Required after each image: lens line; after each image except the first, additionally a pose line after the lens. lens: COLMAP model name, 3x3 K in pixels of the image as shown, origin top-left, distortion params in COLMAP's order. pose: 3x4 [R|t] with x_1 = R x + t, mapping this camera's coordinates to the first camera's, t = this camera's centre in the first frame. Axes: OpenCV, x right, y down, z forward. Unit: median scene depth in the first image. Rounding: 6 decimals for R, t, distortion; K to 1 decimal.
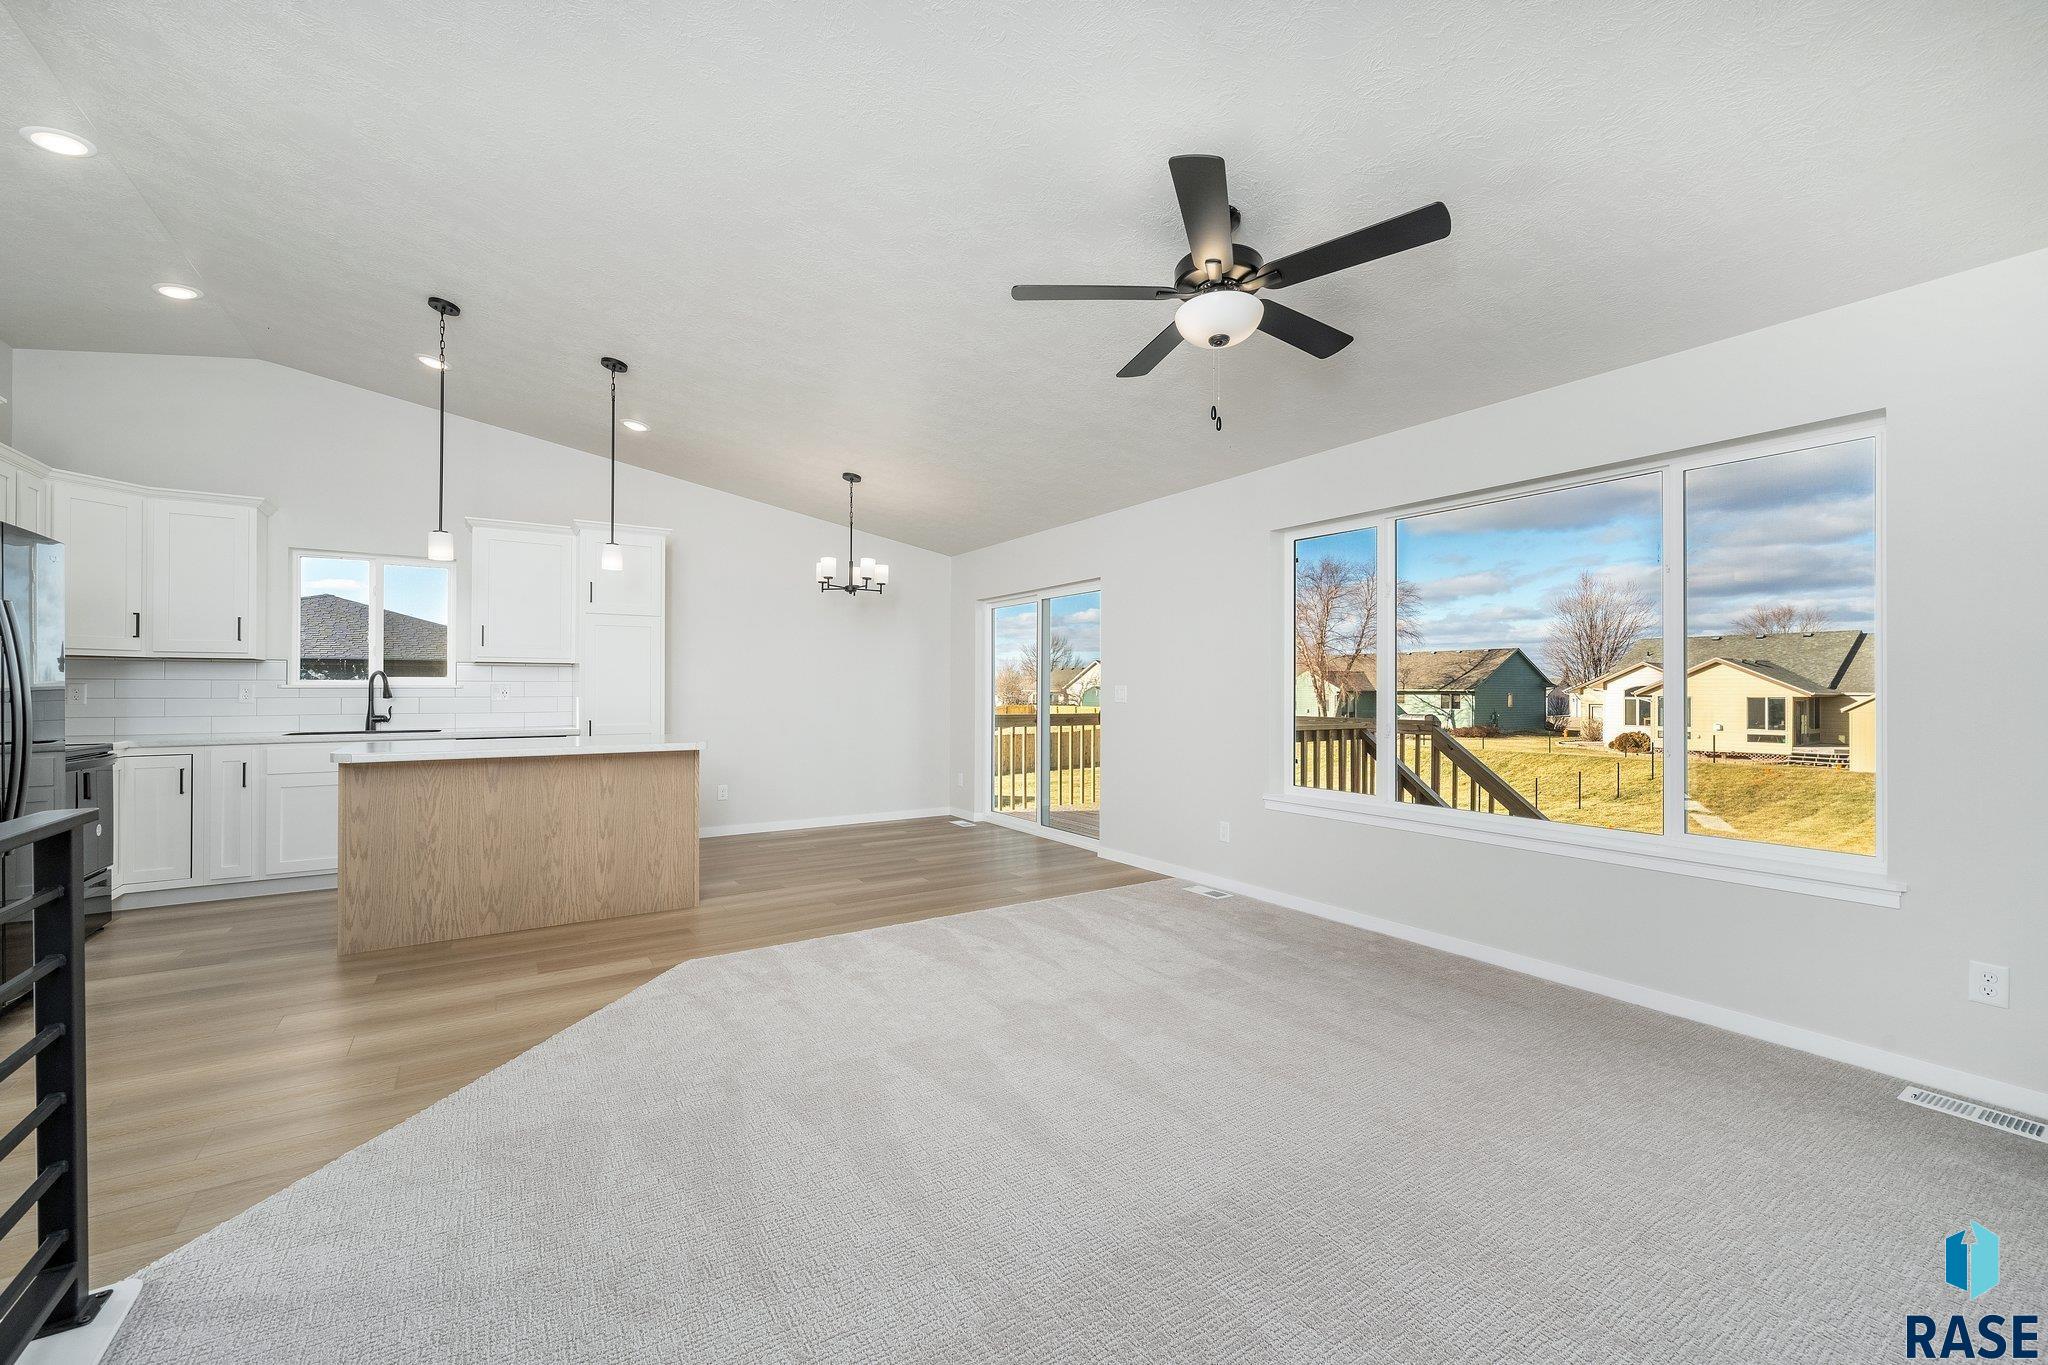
lens RADIAL K [[859.1, 0, 1045.4], [0, 859.1, 685.2], [0, 0, 1]] dist [-0.000895, 0.000372]
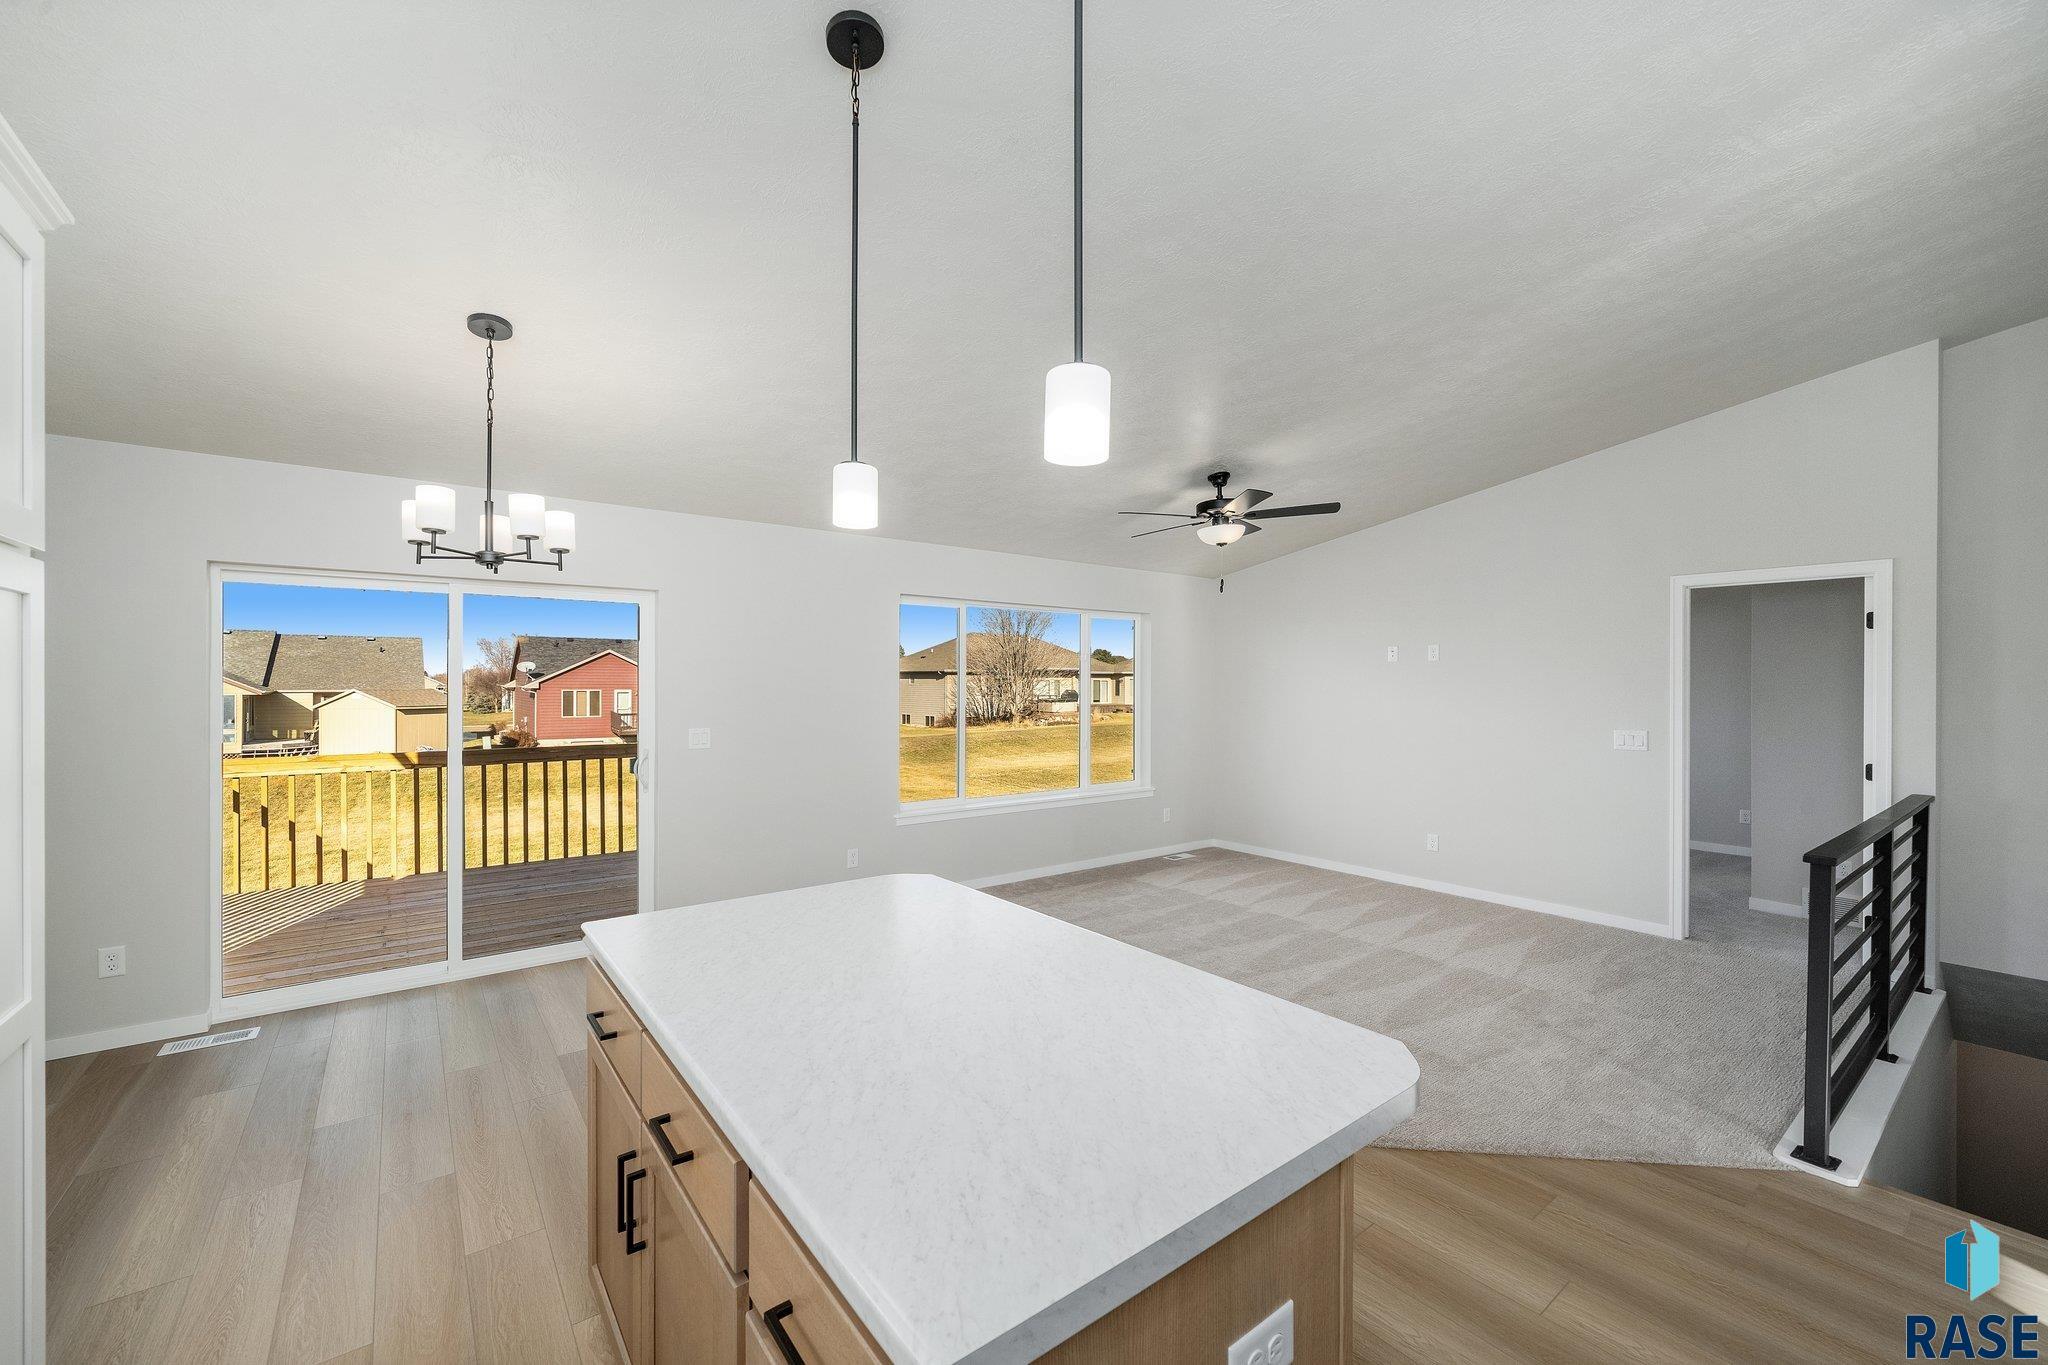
lens RADIAL K [[825.9, 0, 1024.0], [0, 825.9, 682.5], [0, 0, 1]] dist [-0.001046, -0.000101]
pose [[-0.066083, -0.003816, 0.997807, -0.548122], [-0.005742, 0.999978, 0.003444, -0.034989], [-0.997798, -0.005501, -0.066104, 0.565833]]
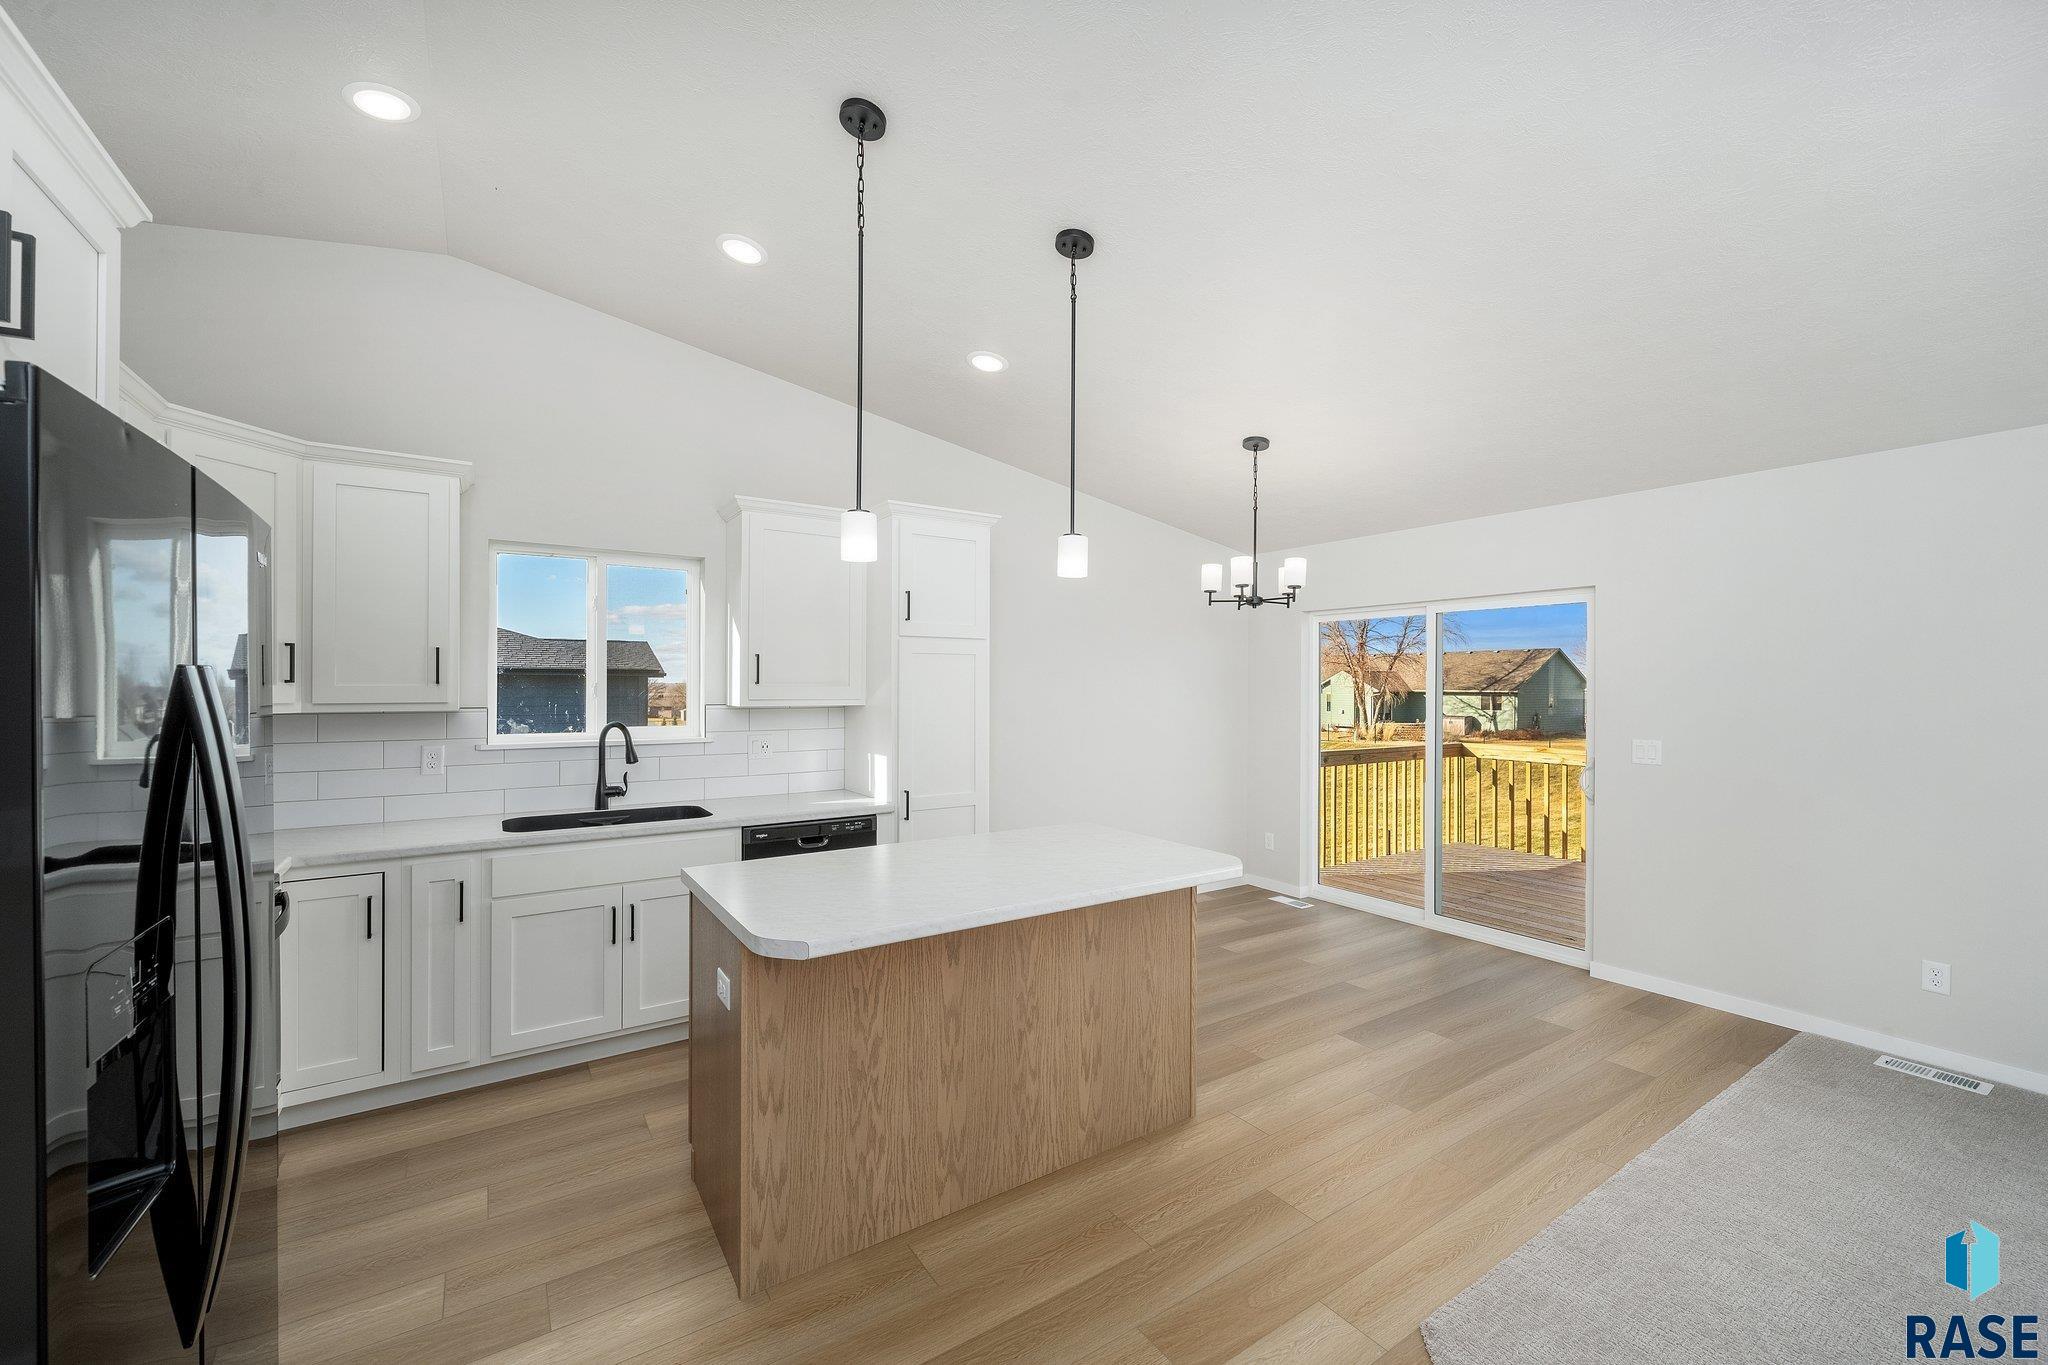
lens RADIAL K [[840.8, 0, 1024.0], [0, 840.8, 682.5], [0, 0, 1]] dist [-0.001440, -0.000259]
pose [[0.999977, 0.002096, 0.006381, -0.325620], [-0.002127, 0.999986, 0.004853, -0.036987], [-0.006370, -0.004867, 0.999968, 0.237762]]
